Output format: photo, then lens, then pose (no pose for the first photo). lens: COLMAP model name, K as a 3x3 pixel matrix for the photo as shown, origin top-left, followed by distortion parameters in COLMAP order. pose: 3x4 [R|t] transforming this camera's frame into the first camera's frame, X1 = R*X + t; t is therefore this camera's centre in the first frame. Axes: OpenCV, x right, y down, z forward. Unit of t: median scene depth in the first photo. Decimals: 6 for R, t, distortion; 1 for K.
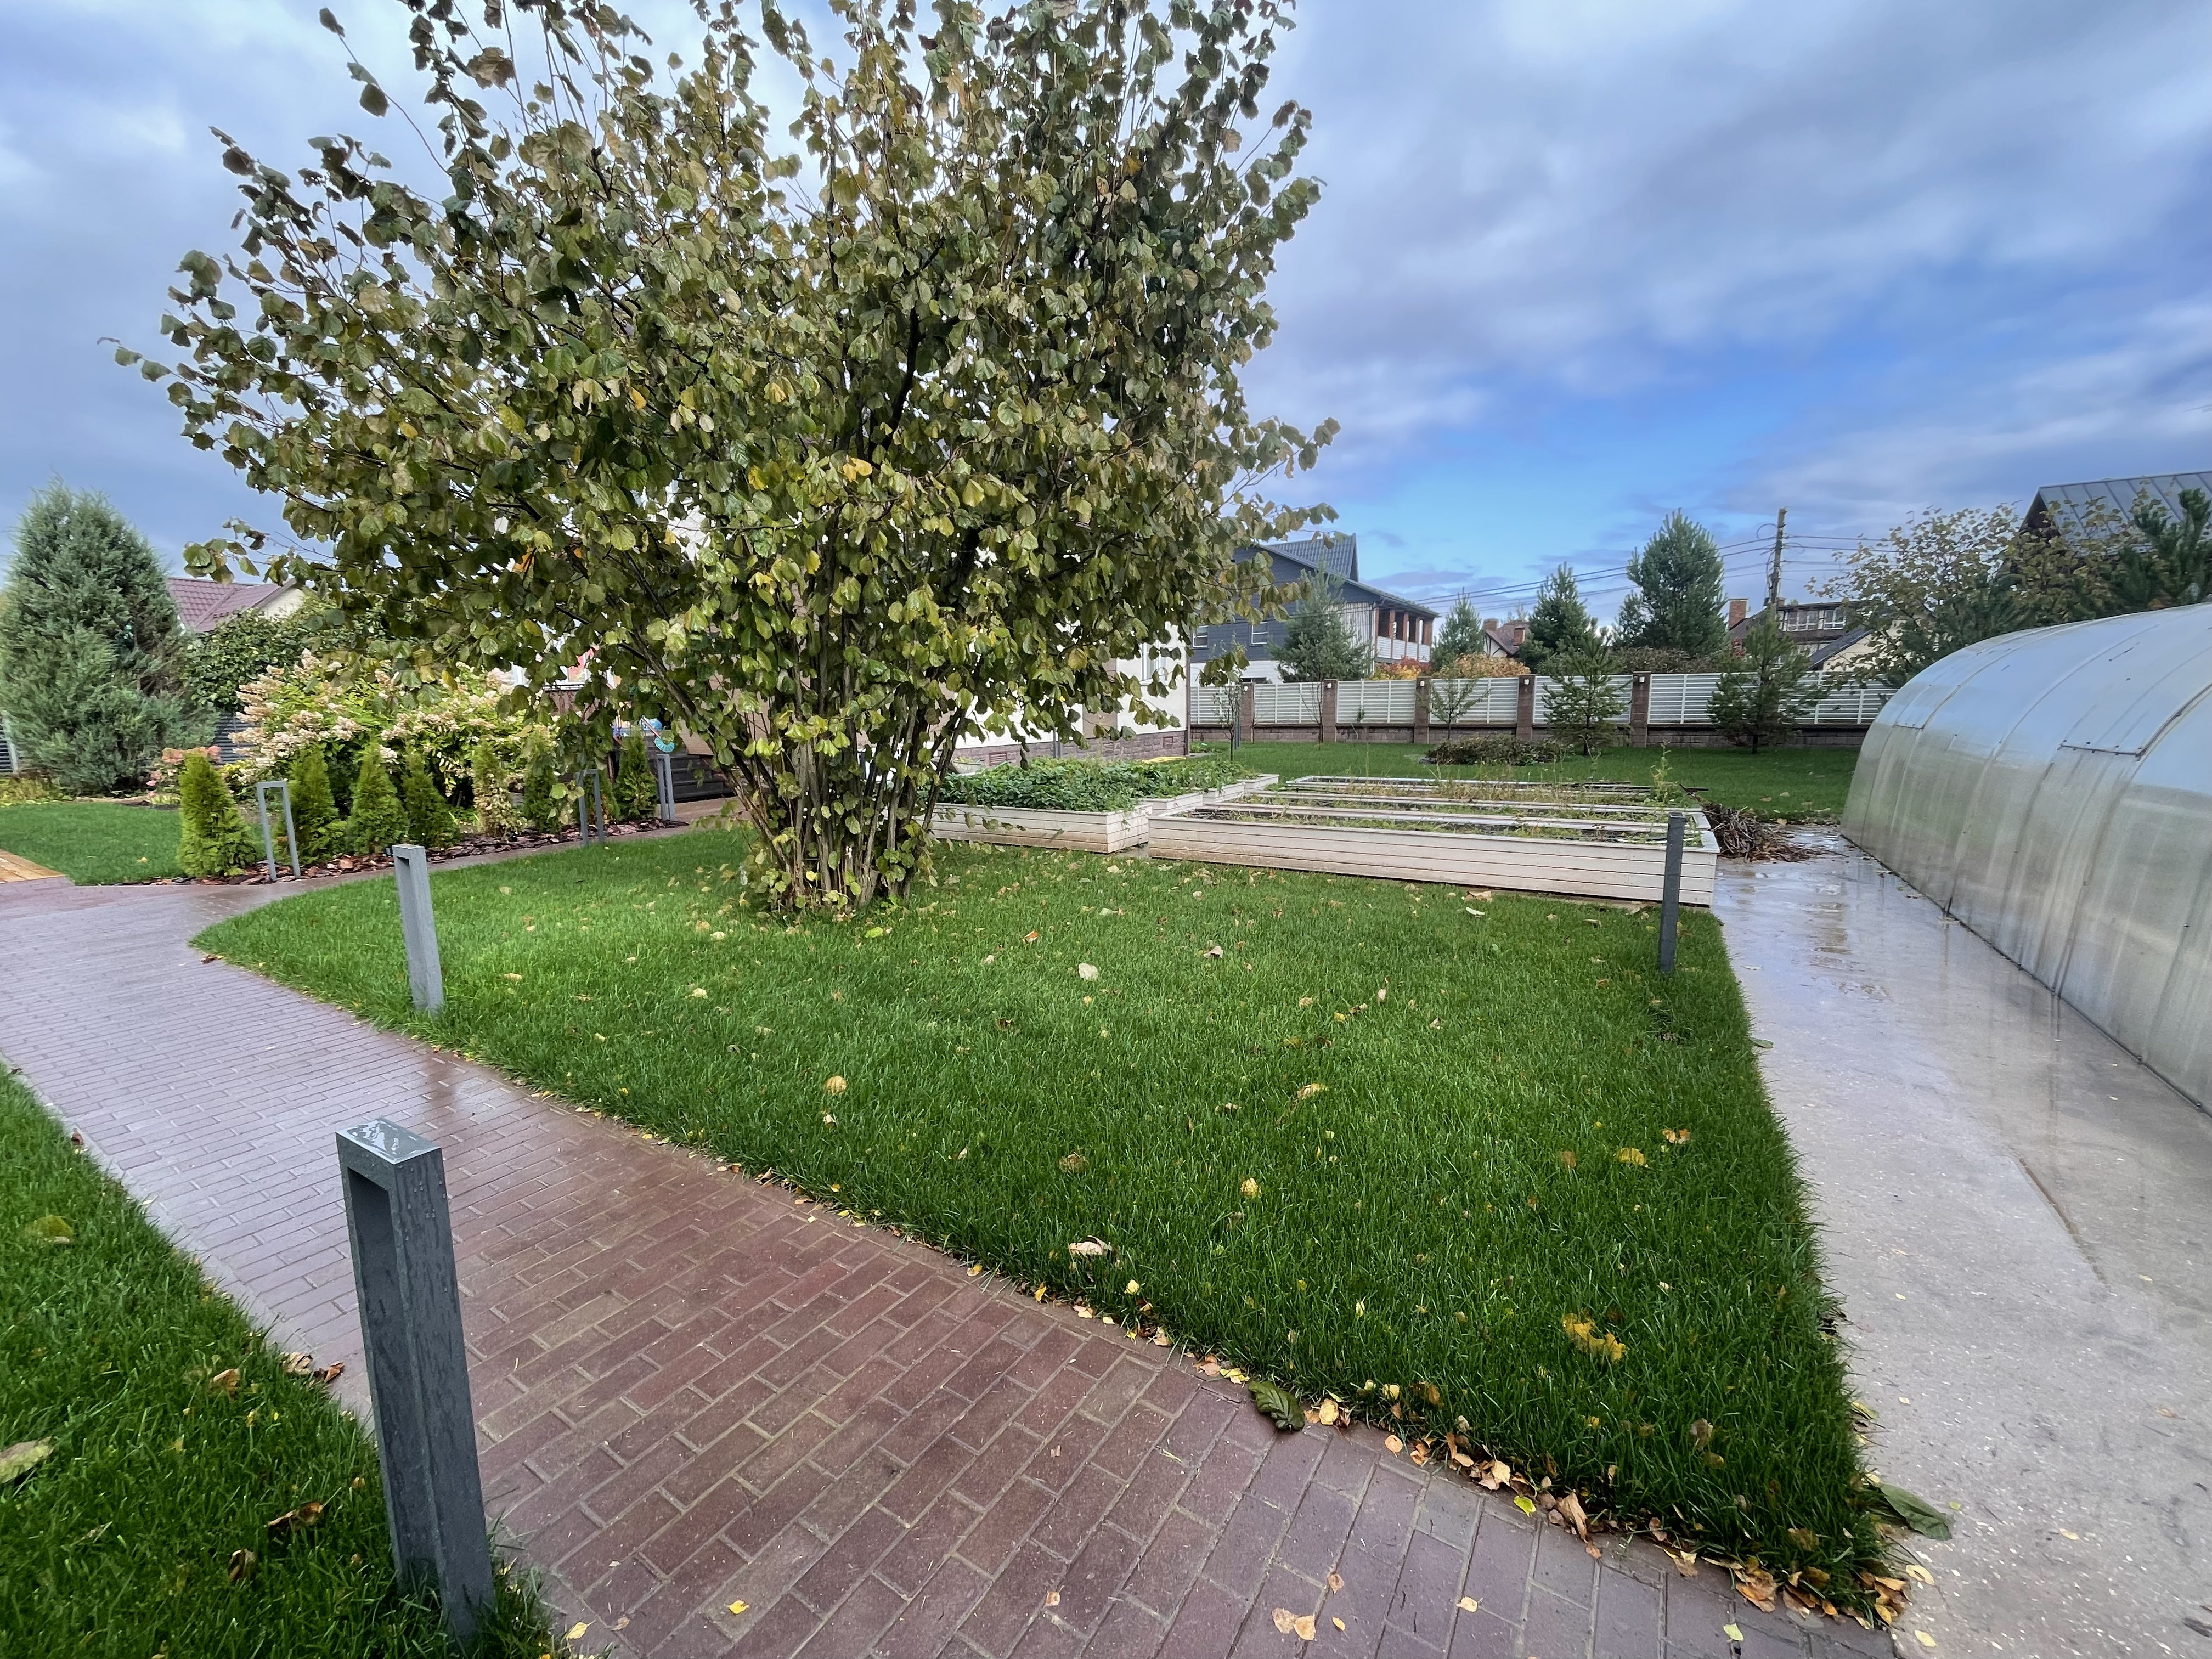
lens RADIAL K [[875.5, 0, 1107.2], [0, 875.5, 840.6], [0, 0, 1]] dist [-0.014143, -0.000490]
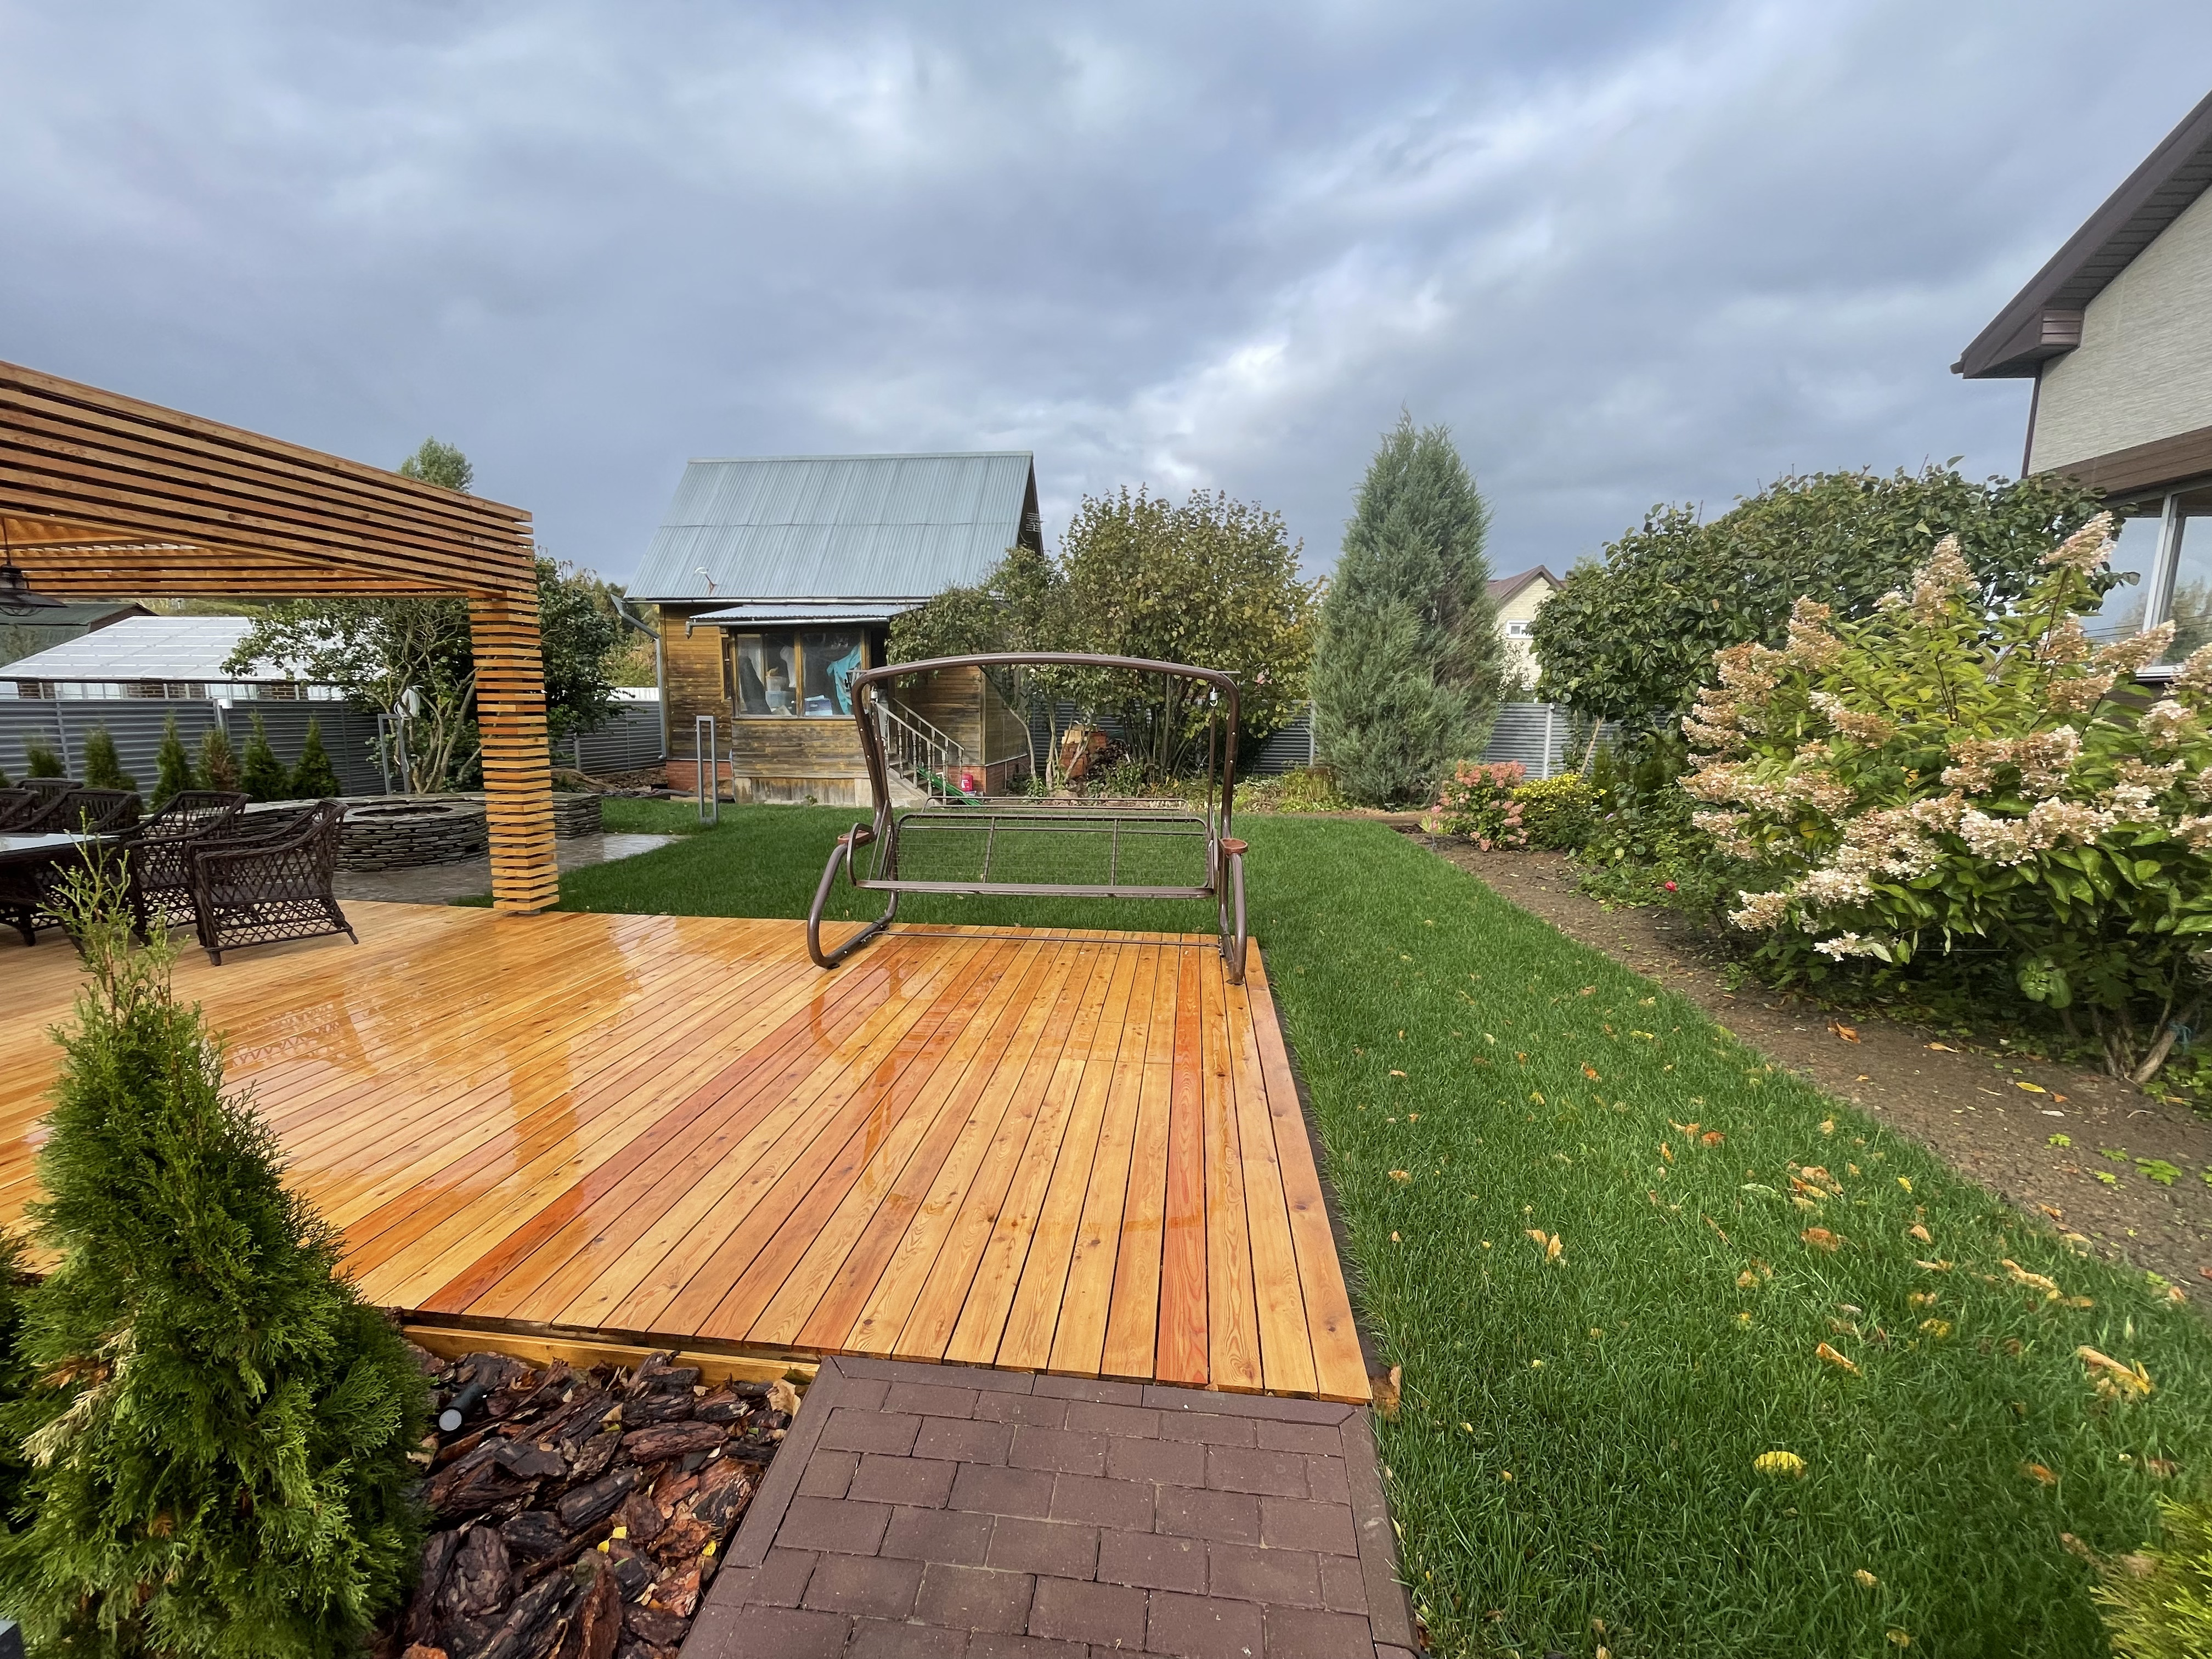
lens RADIAL K [[875.5, 0, 1107.7], [0, 875.5, 841.1], [0, 0, 1]] dist [-0.014143, -0.000490]
pose [[0.426707, 0.154979, -0.891012, -0.476990], [-0.155391, 0.983120, 0.096582, -0.054975], [0.890940, 0.097243, 0.443586, 0.362660]]
